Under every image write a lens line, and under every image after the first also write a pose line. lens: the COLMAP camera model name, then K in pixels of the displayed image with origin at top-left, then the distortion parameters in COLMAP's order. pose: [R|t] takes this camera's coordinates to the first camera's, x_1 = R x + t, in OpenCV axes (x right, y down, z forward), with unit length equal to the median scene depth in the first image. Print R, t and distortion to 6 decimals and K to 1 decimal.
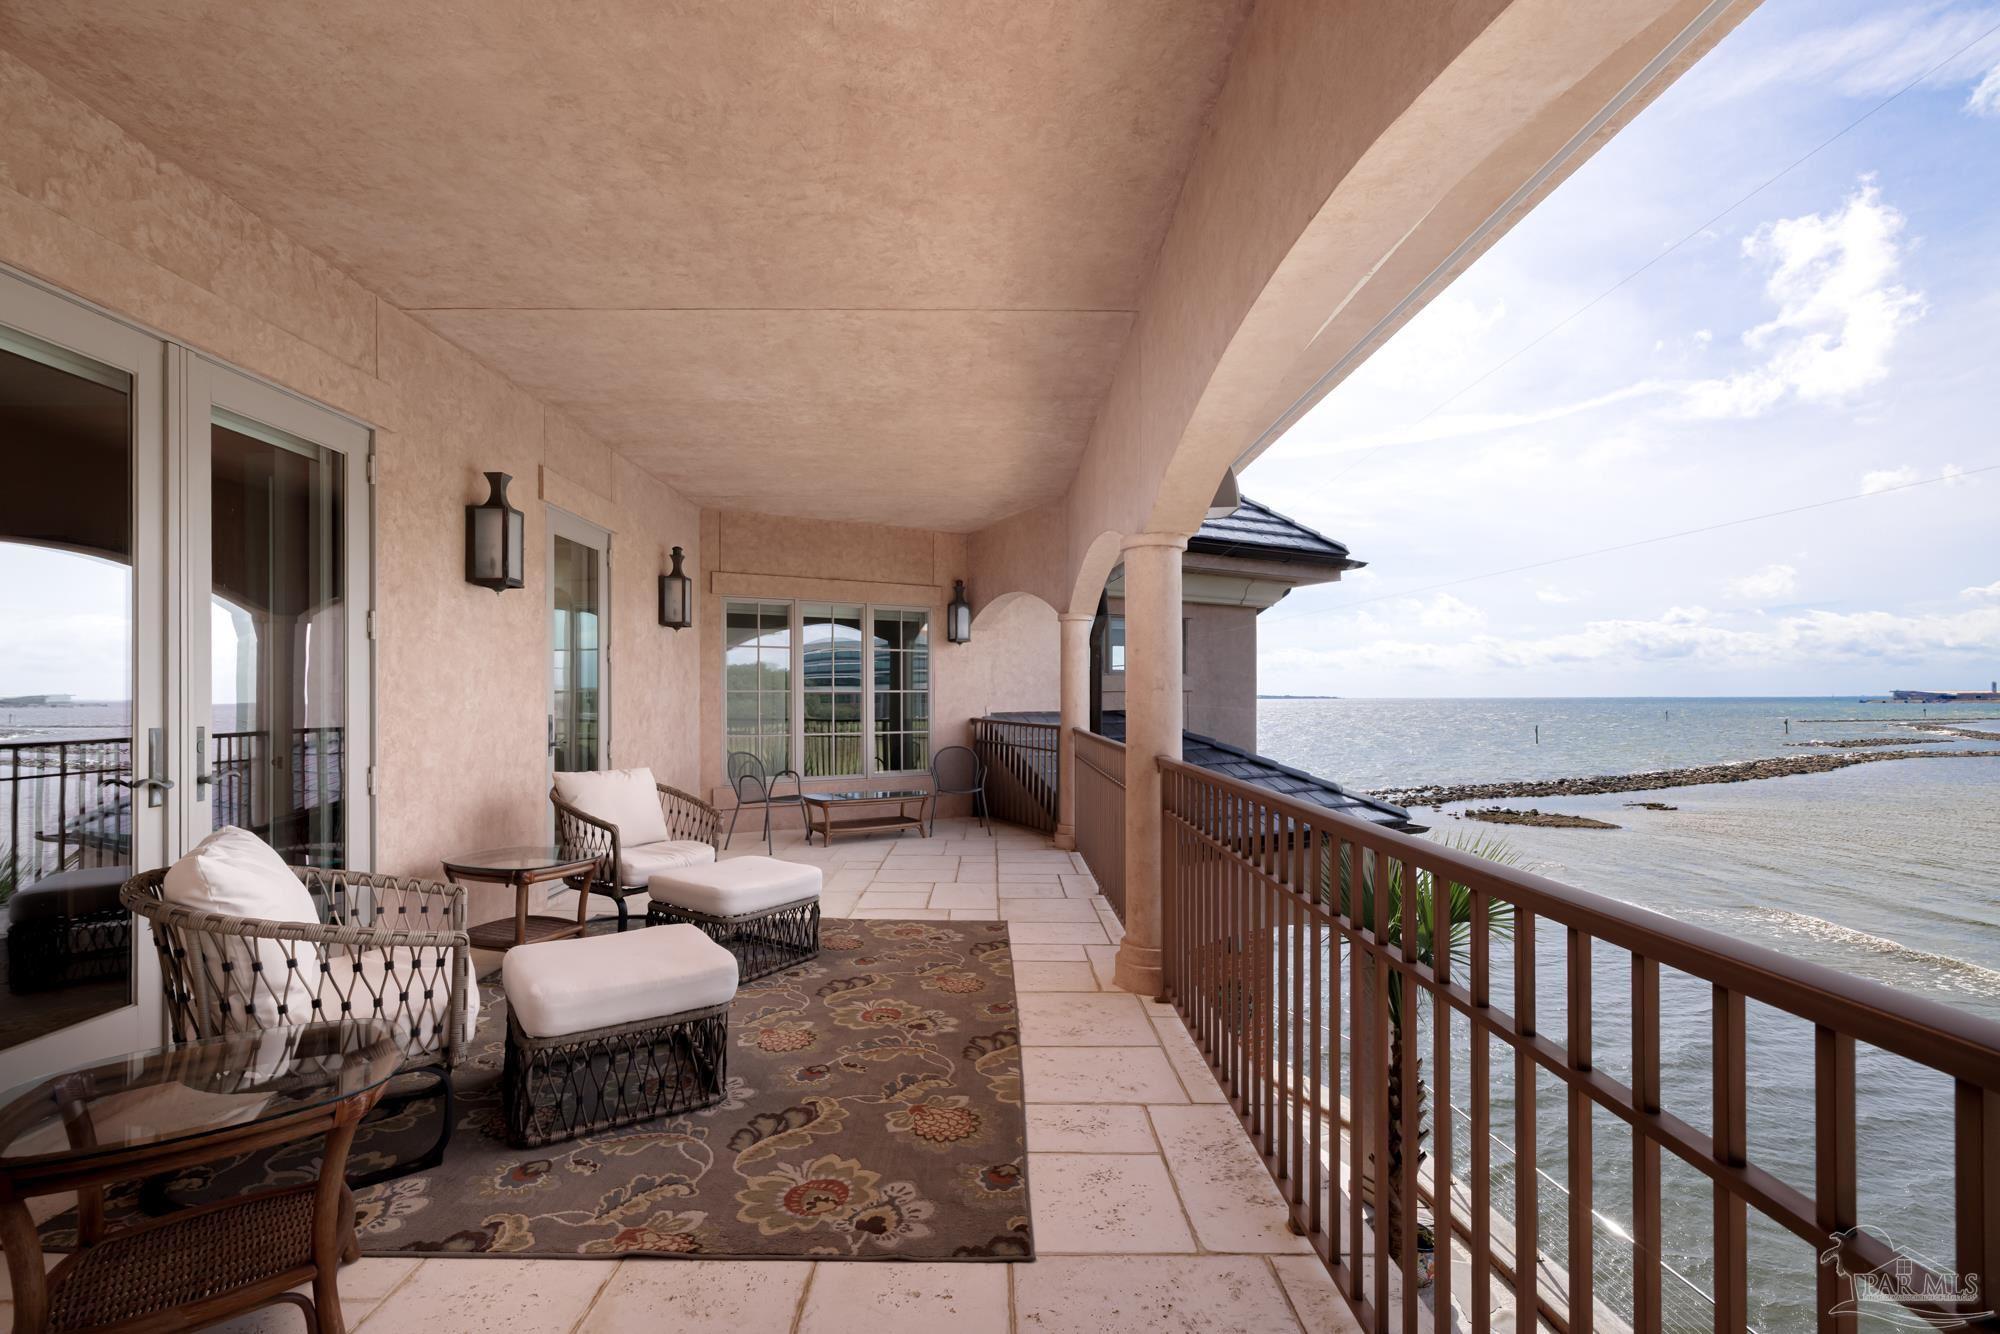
lens RADIAL K [[870.1, 0, 999.3], [0, 870.1, 691.8], [0, 0, 1]] dist [-0.000204, -0.000023]
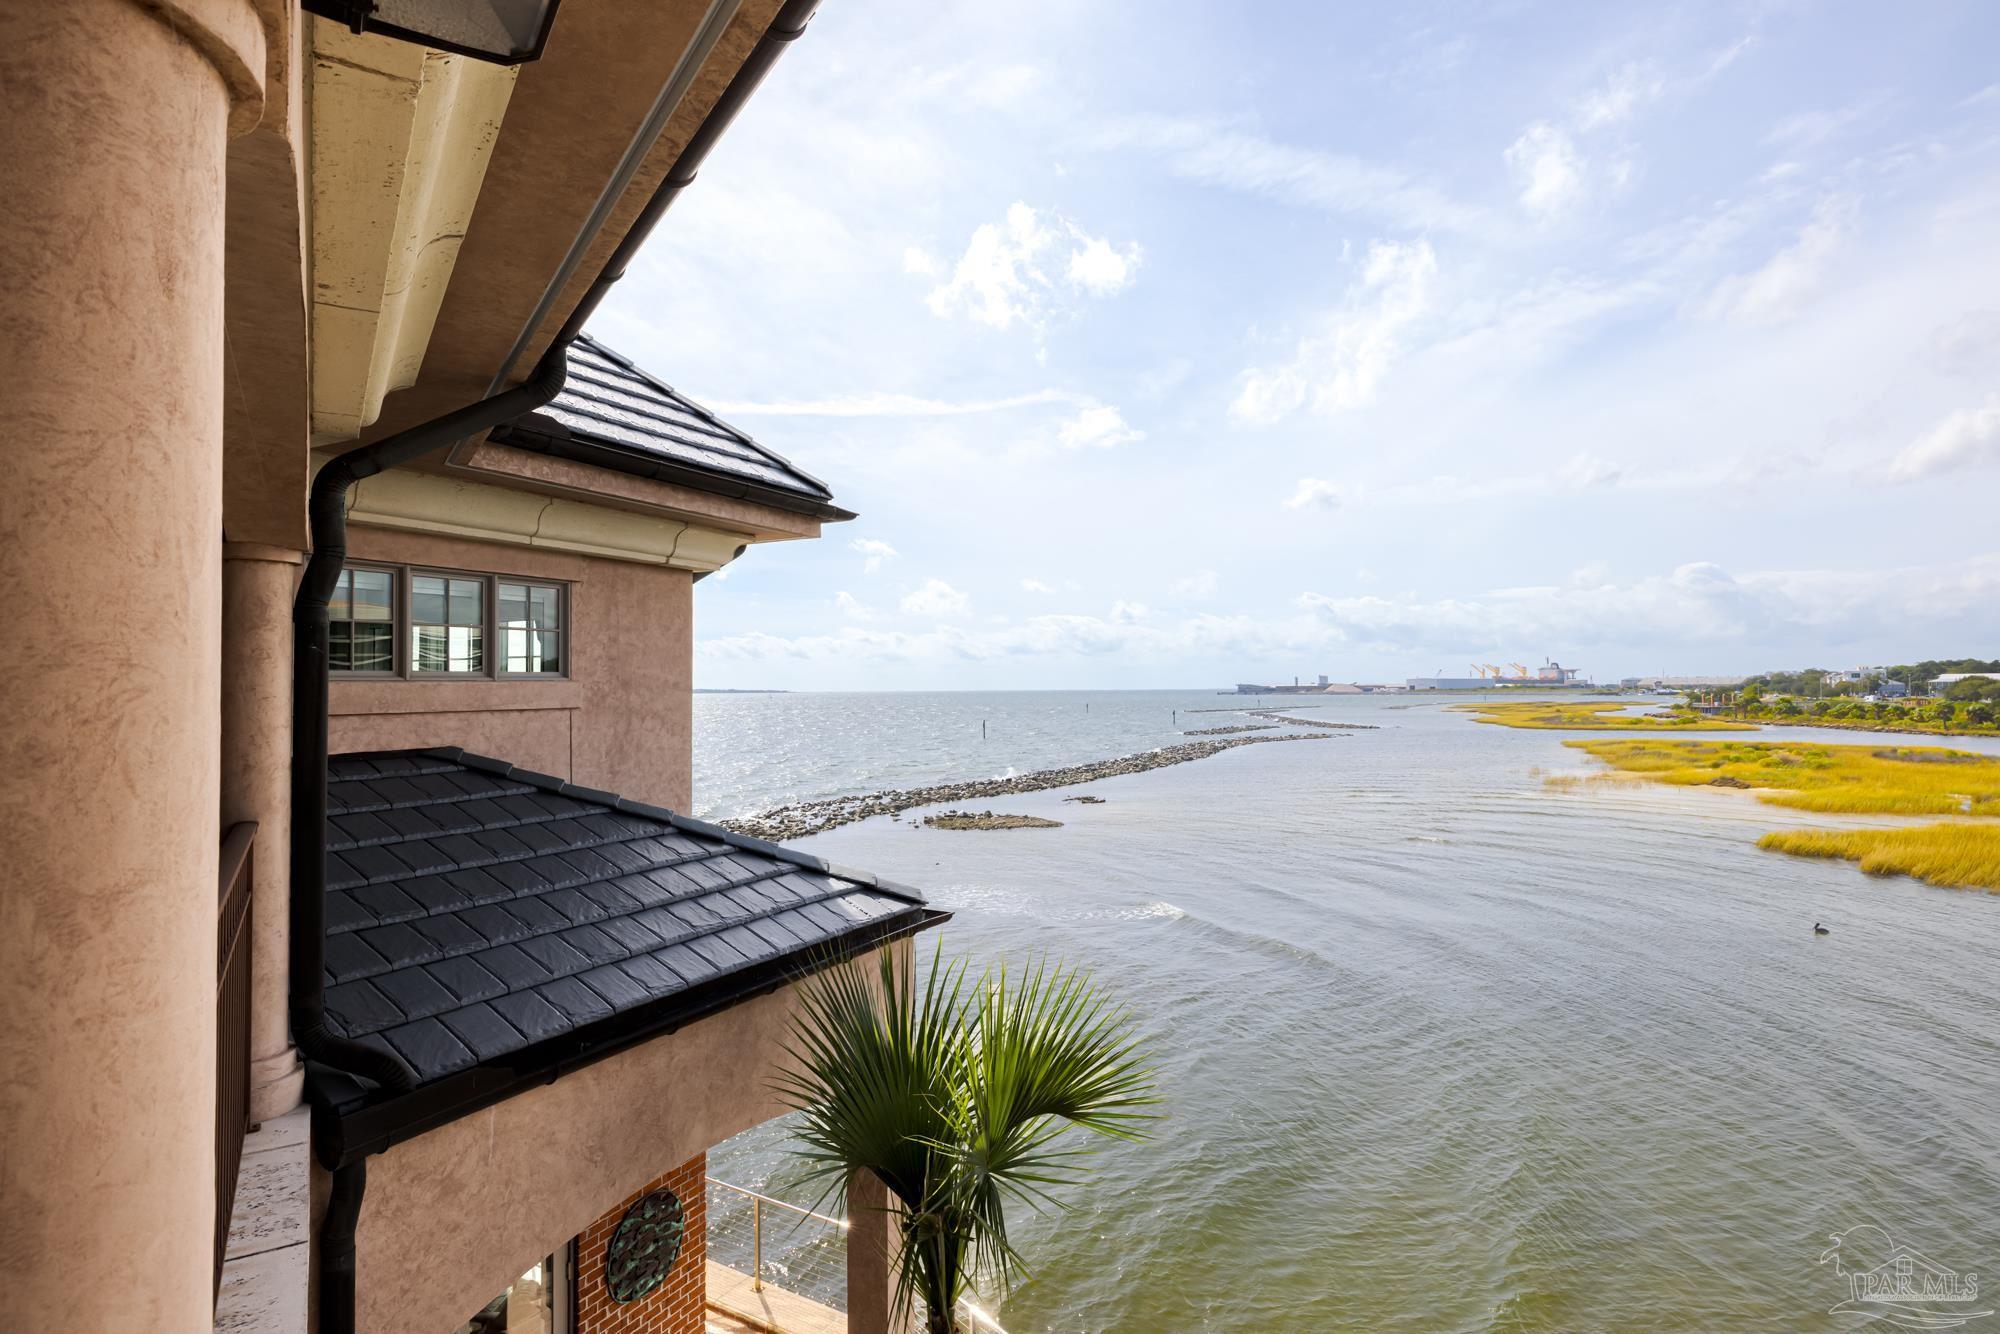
lens RADIAL K [[1056.0, 0, 997.0], [0, 1056.0, 685.2], [0, 0, 1]] dist [0.045074, 0.000137]
pose [[0.843950, 0.003196, 0.536412, 0.021567], [-0.004161, 0.999991, 0.000589, -0.004885], [-0.536405, -0.002729, 0.843956, 0.072070]]
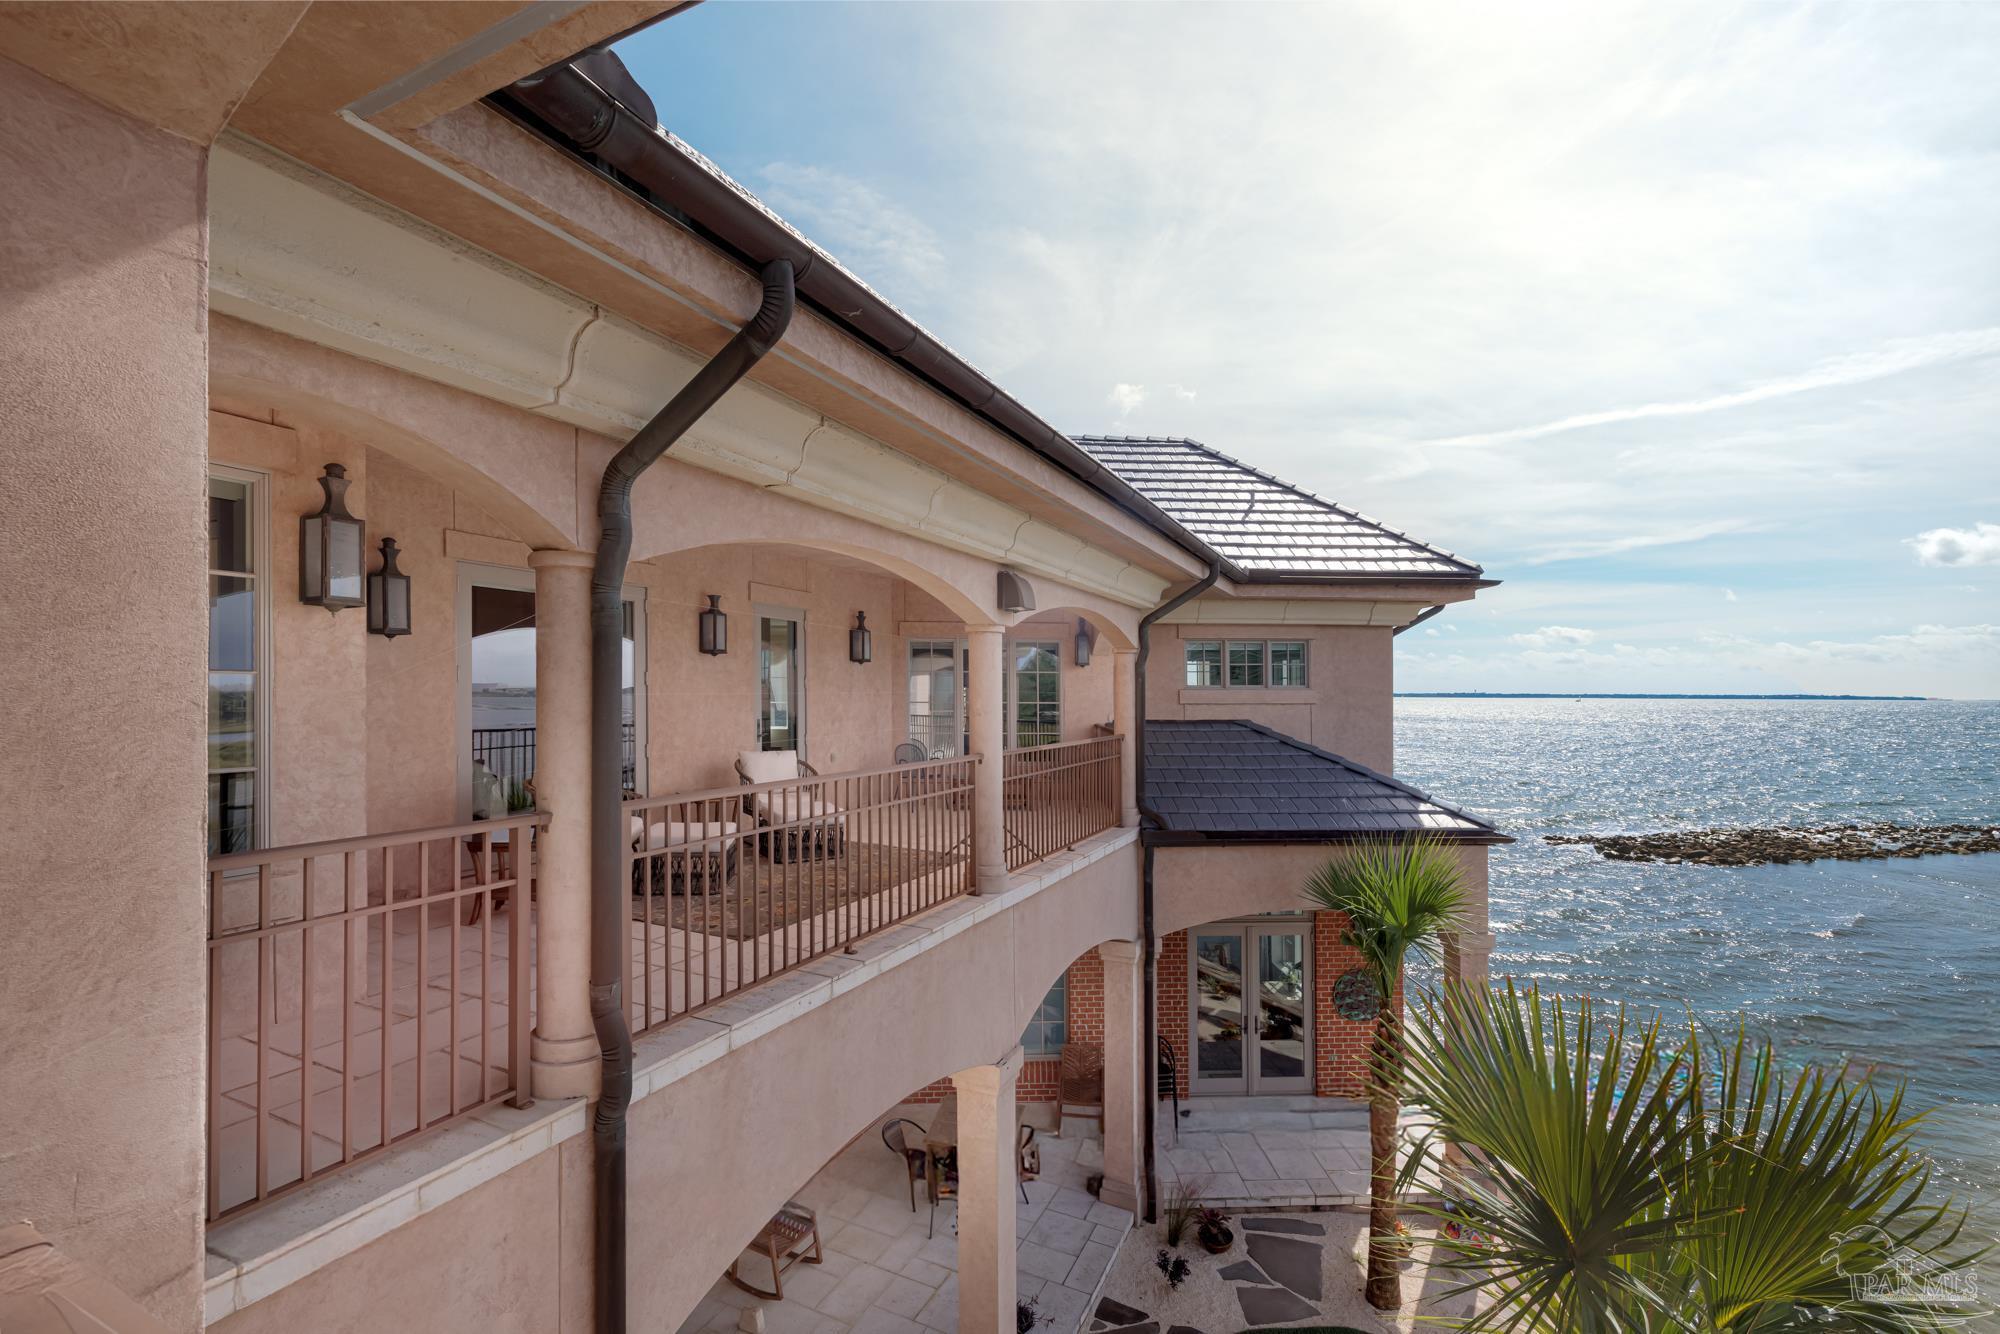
lens RADIAL K [[870.1, 0, 999.3], [0, 870.1, 691.8], [0, 0, 1]] dist [-0.000204, -0.000023]
pose [[0.900904, 0.007136, -0.433960, 0.094467], [-0.005199, 0.999971, 0.005650, -0.005698], [0.433988, -0.002834, 0.900914, -0.052823]]
